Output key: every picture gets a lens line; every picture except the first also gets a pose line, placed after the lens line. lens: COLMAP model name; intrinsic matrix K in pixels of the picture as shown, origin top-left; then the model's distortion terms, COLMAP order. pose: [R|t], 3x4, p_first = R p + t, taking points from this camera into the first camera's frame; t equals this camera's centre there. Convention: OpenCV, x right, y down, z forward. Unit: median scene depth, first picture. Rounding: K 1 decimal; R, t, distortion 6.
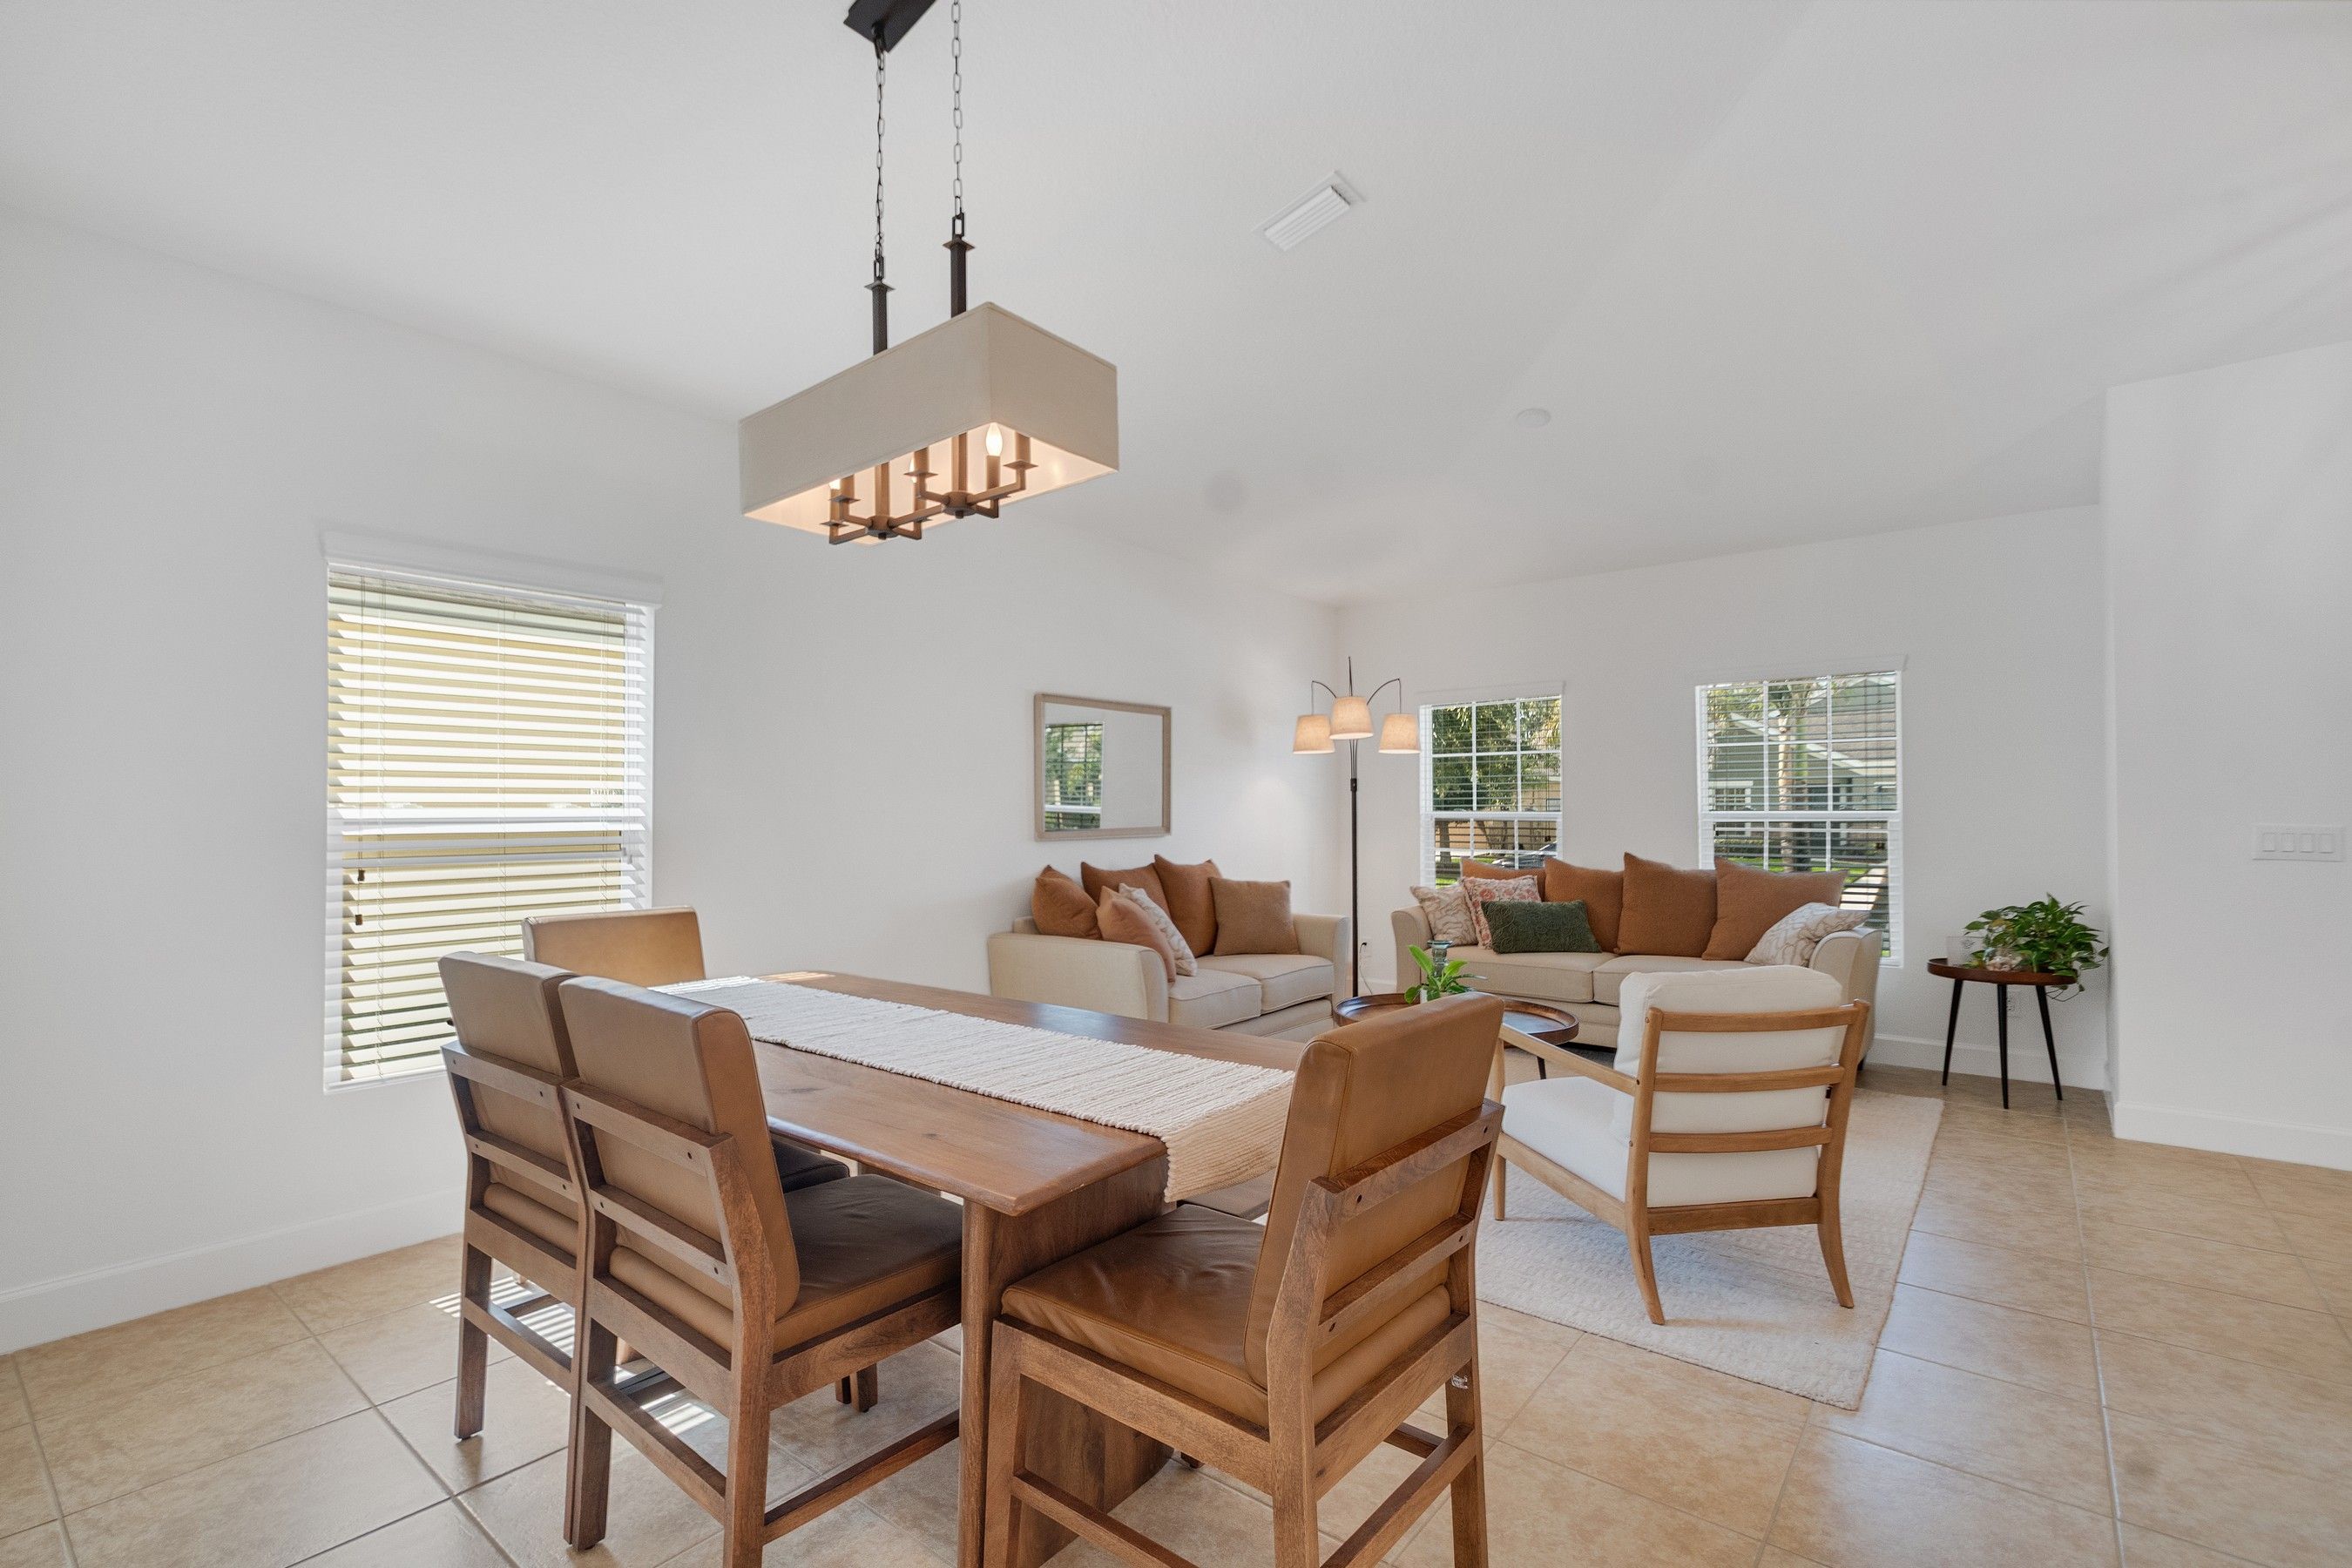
lens RADIAL K [[1026.7, 0, 1161.7], [0, 1026.7, 801.6], [0, 0, 1]] dist [0.009216, 0.000035]
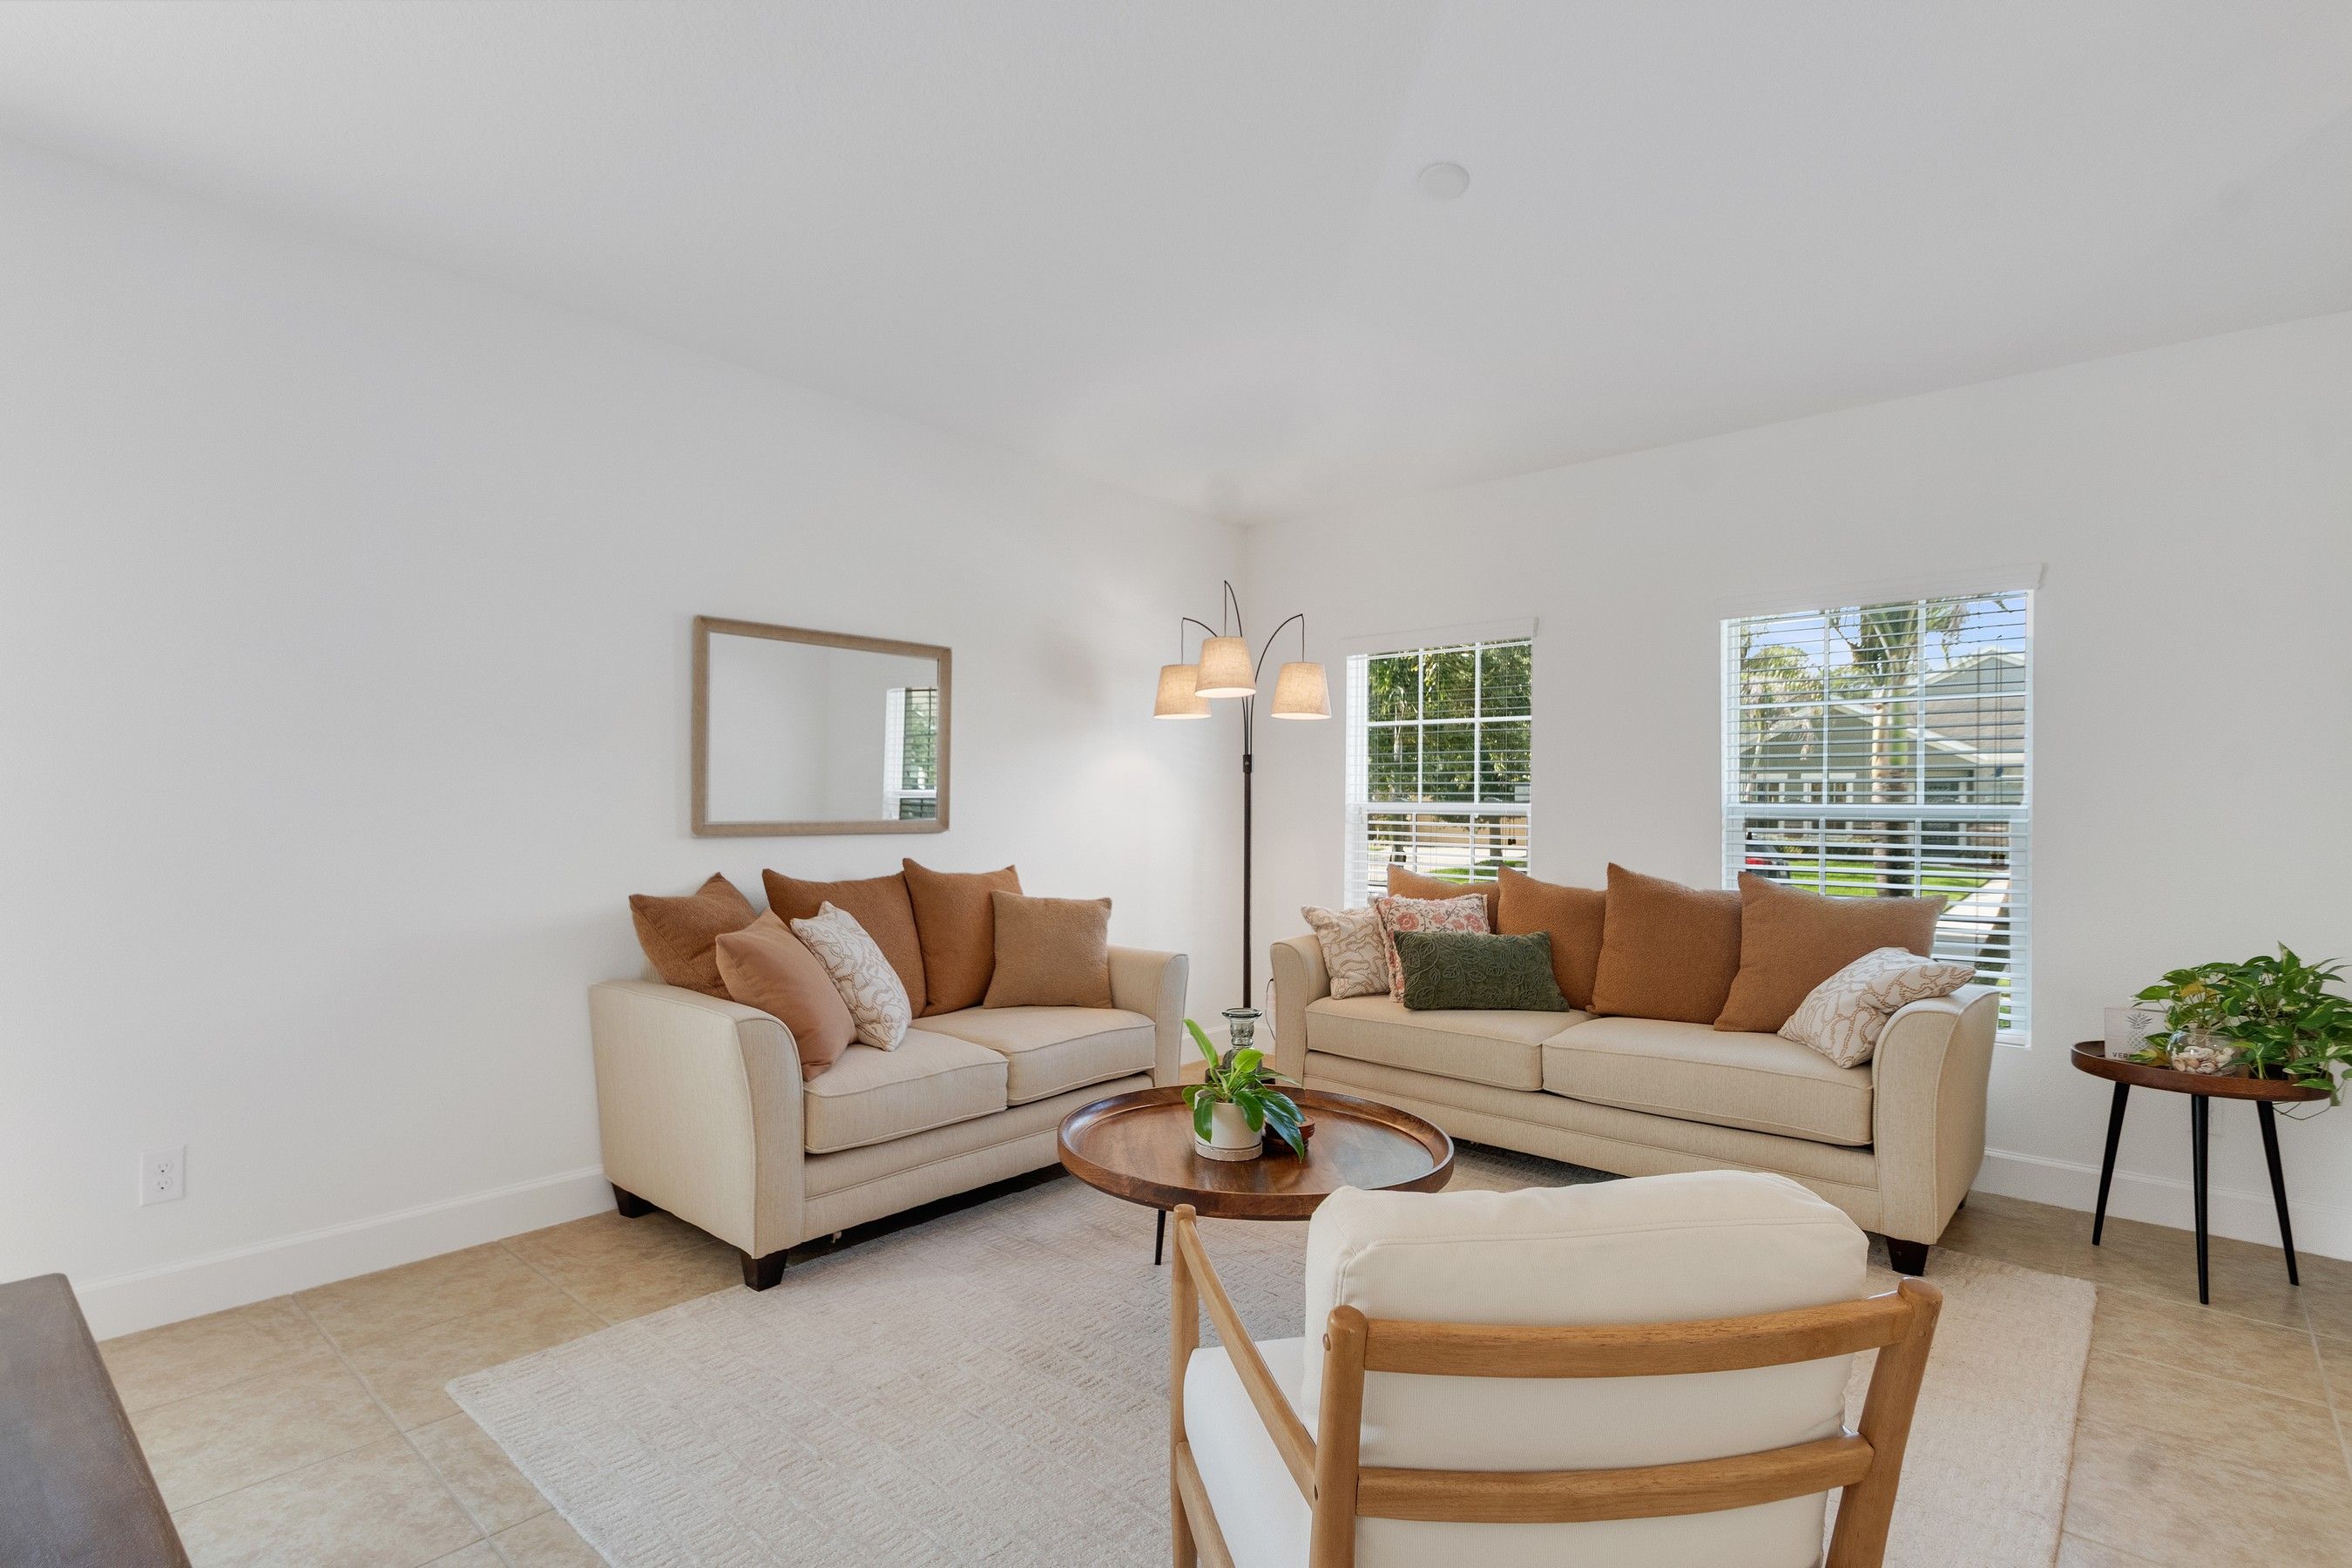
lens RADIAL K [[1101.0, 0, 1162.8], [0, 1101.0, 796.1], [0, 0, 1]] dist [0.009745, 0.000725]
pose [[0.998614, 0.010000, -0.051667, 0.206106], [-0.009754, 0.999940, 0.005011, 0.004446], [0.051714, -0.004500, 0.998652, 0.275589]]
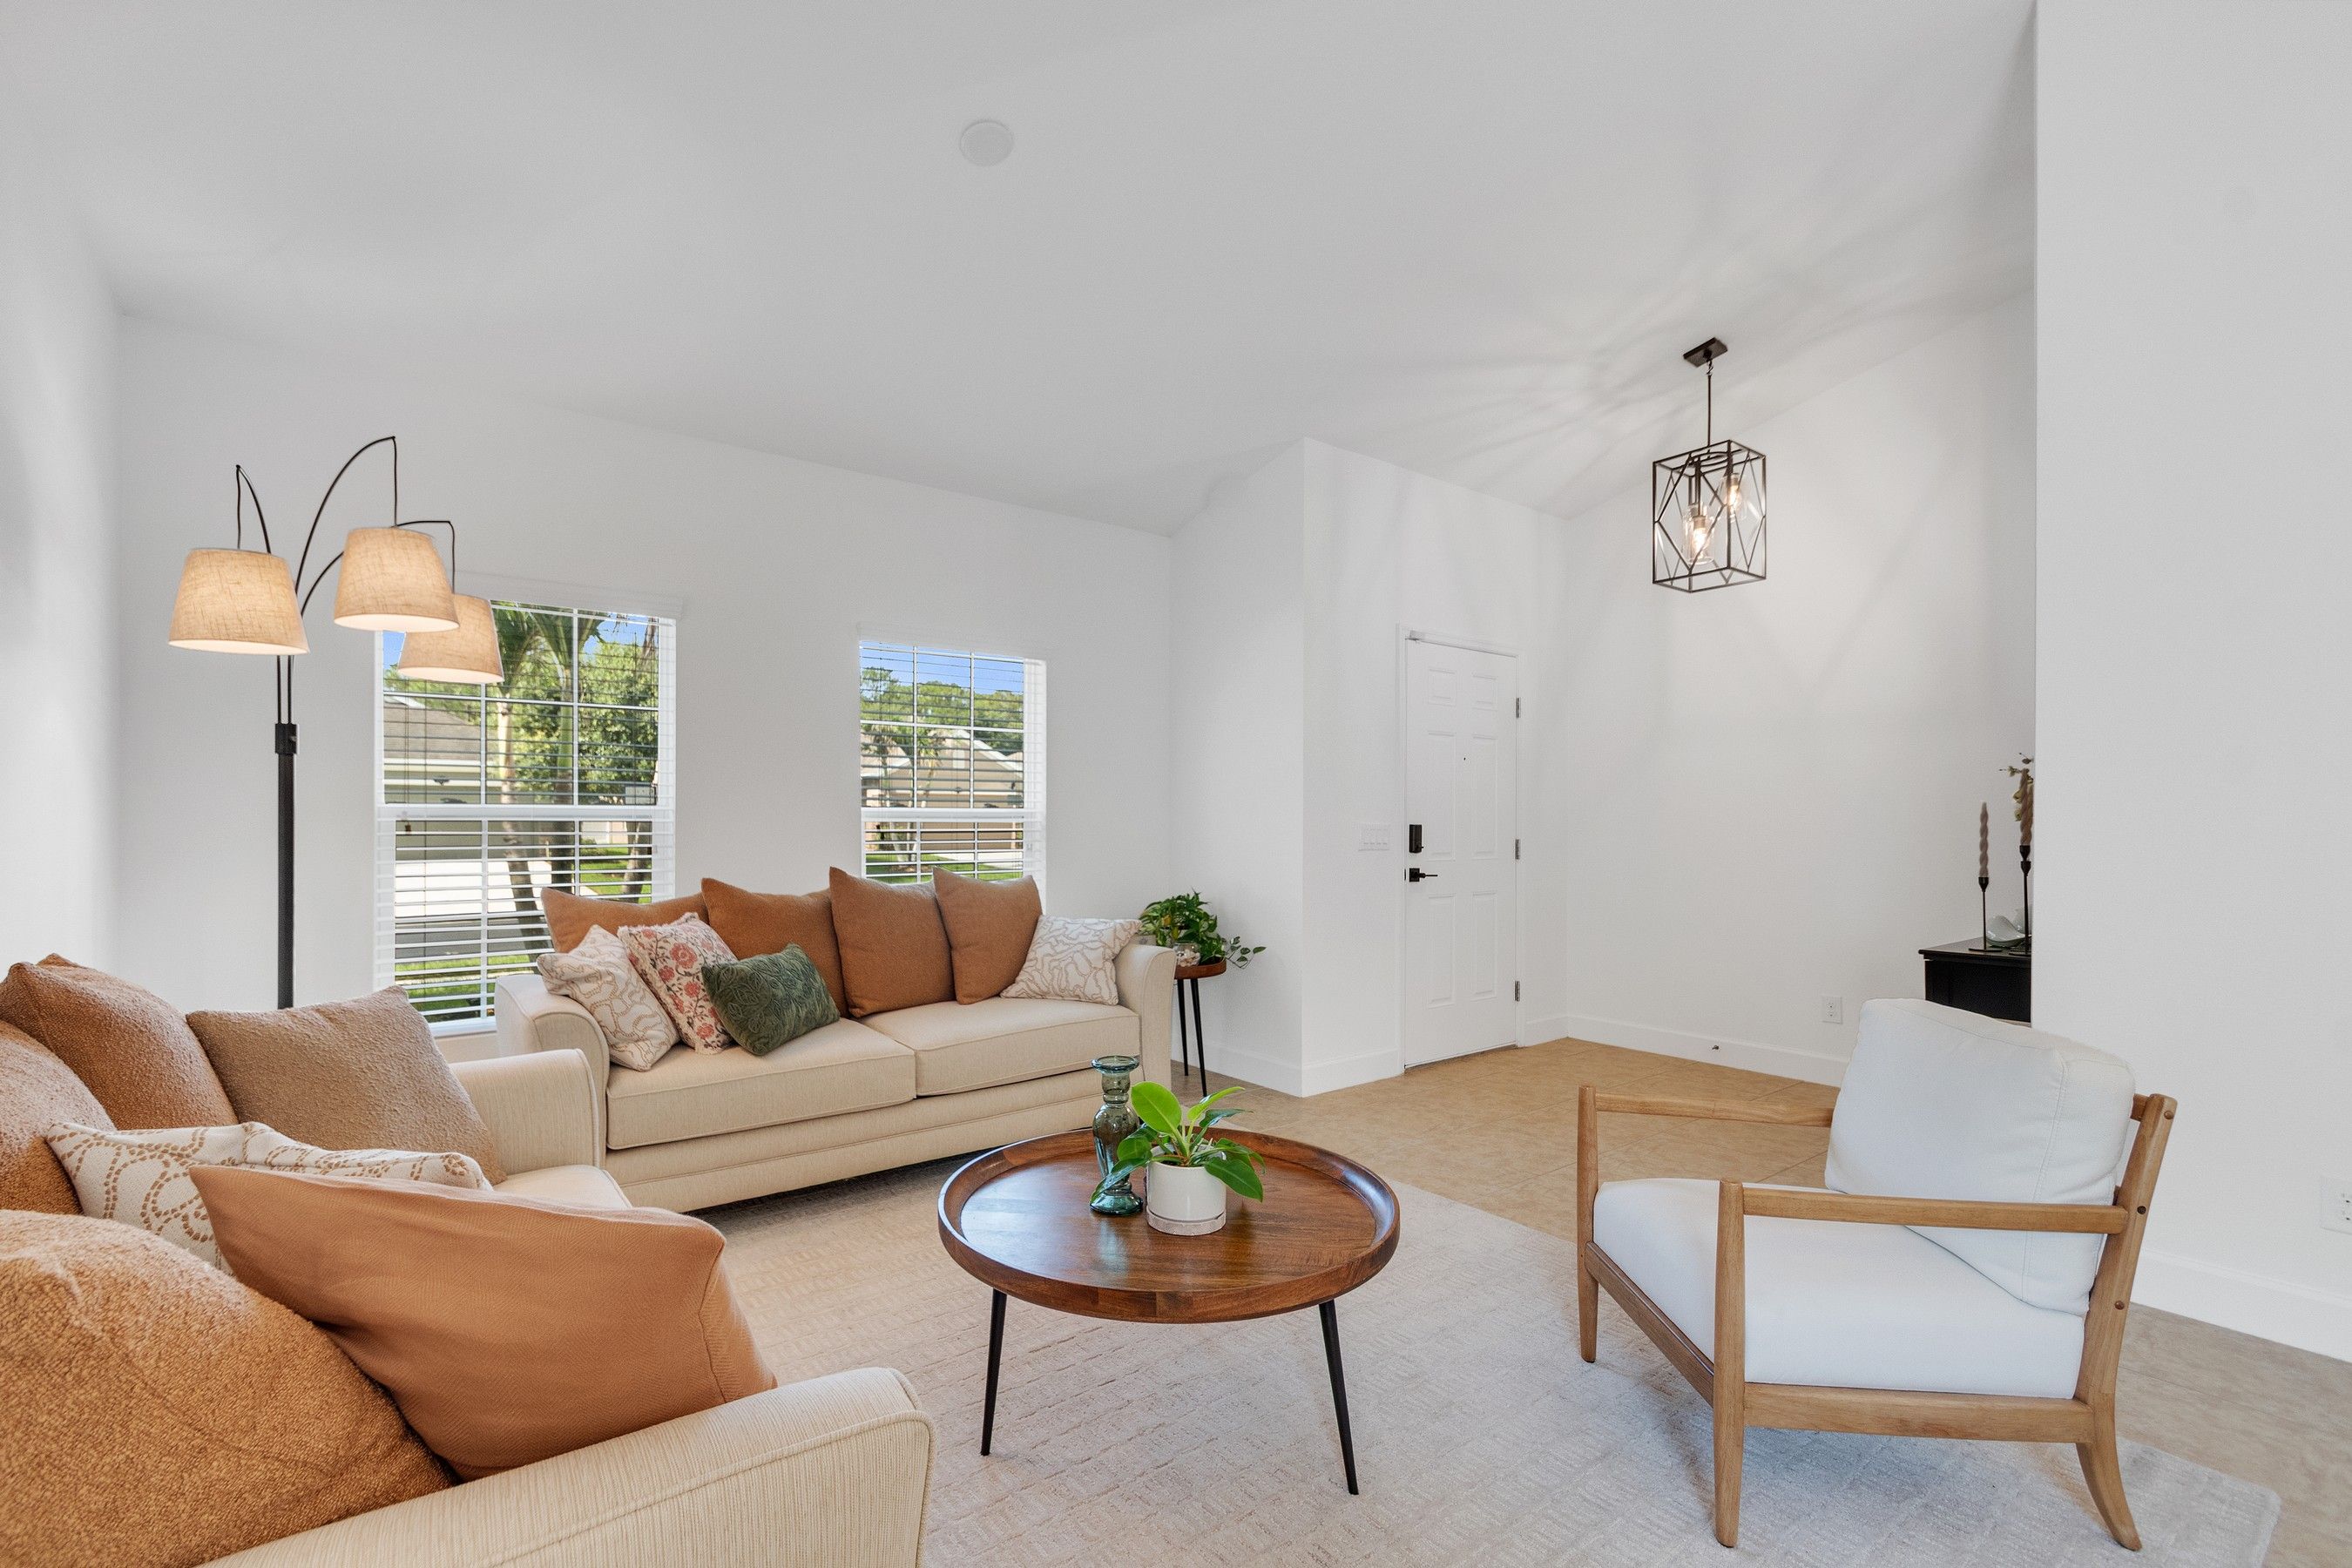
lens RADIAL K [[1026.7, 0, 1173.3], [0, 1026.7, 793.1], [0, 0, 1]] dist [0.009216, 0.000035]
pose [[0.256339, 0.025343, 0.966255, -0.163751], [-0.015885, 0.999632, -0.022004, 0.012410], [-0.966456, -0.009708, 0.256647, 0.652421]]
